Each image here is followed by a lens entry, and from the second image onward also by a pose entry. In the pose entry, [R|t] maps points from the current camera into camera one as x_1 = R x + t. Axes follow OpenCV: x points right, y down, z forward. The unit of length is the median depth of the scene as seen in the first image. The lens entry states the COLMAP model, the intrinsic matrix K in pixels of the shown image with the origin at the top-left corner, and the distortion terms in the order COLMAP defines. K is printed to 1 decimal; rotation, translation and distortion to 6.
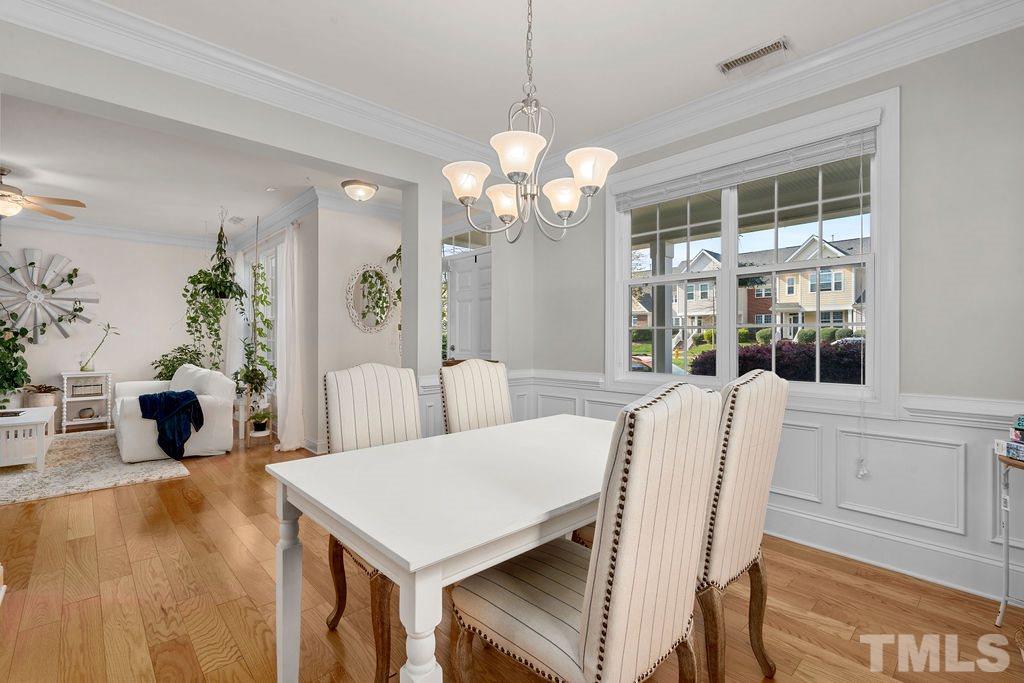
lens RADIAL K [[462.5, 0, 504.5], [0, 462.5, 340.0], [0, 0, 1]] dist [-0.002746, 0.000698]
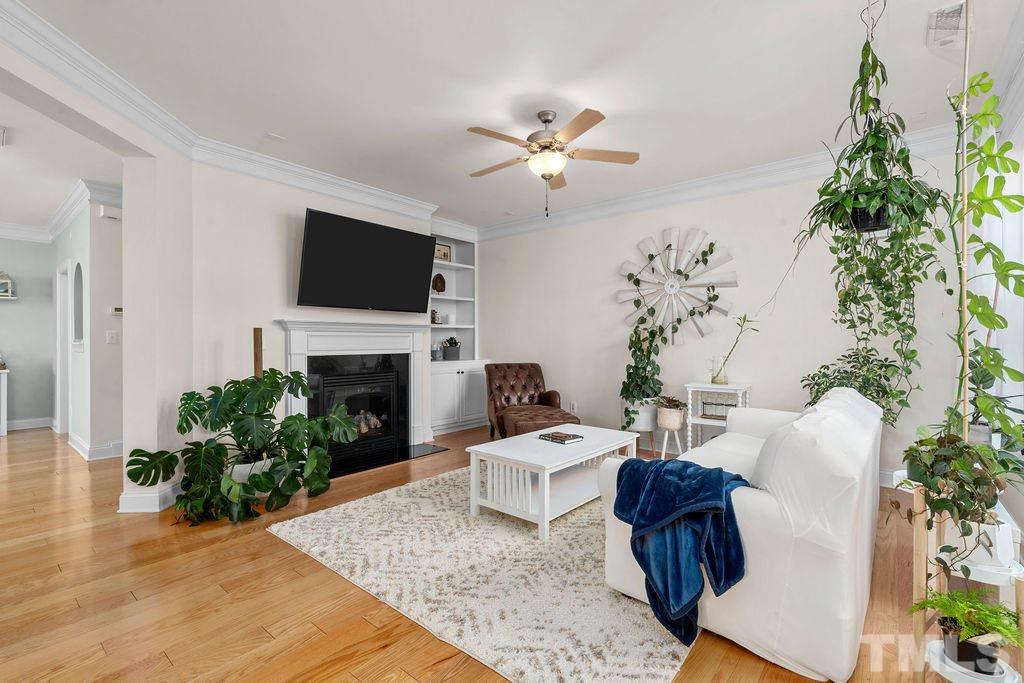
lens RADIAL K [[462.5, 0, 505.2], [0, 462.5, 341.4], [0, 0, 1]] dist [-0.002746, 0.000698]
pose [[0.131363, 0.000450, -0.991334, -0.252880], [0.003244, 0.999994, 0.000884, 0.000896], [0.991329, -0.003332, 0.131361, 0.601426]]
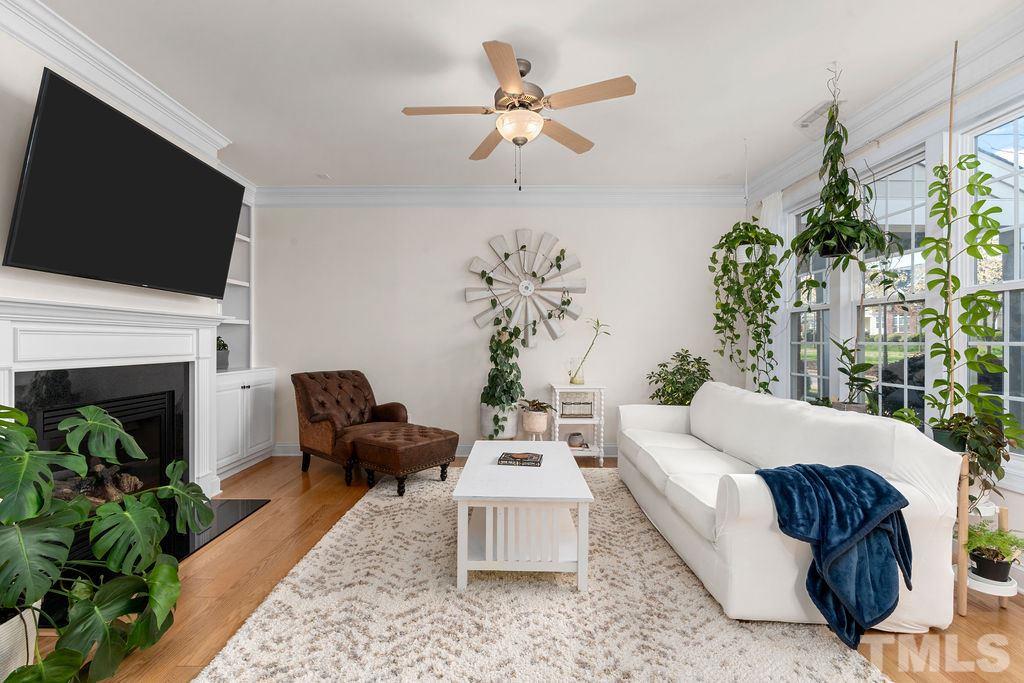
lens RADIAL K [[462.5, 0, 505.2], [0, 462.5, 342.8], [0, 0, 1]] dist [-0.002746, 0.000698]
pose [[0.735906, 0.002533, -0.677079, -0.498406], [-0.001225, 0.999996, 0.002410, -0.000594], [0.677082, -0.000944, 0.735907, 0.383570]]
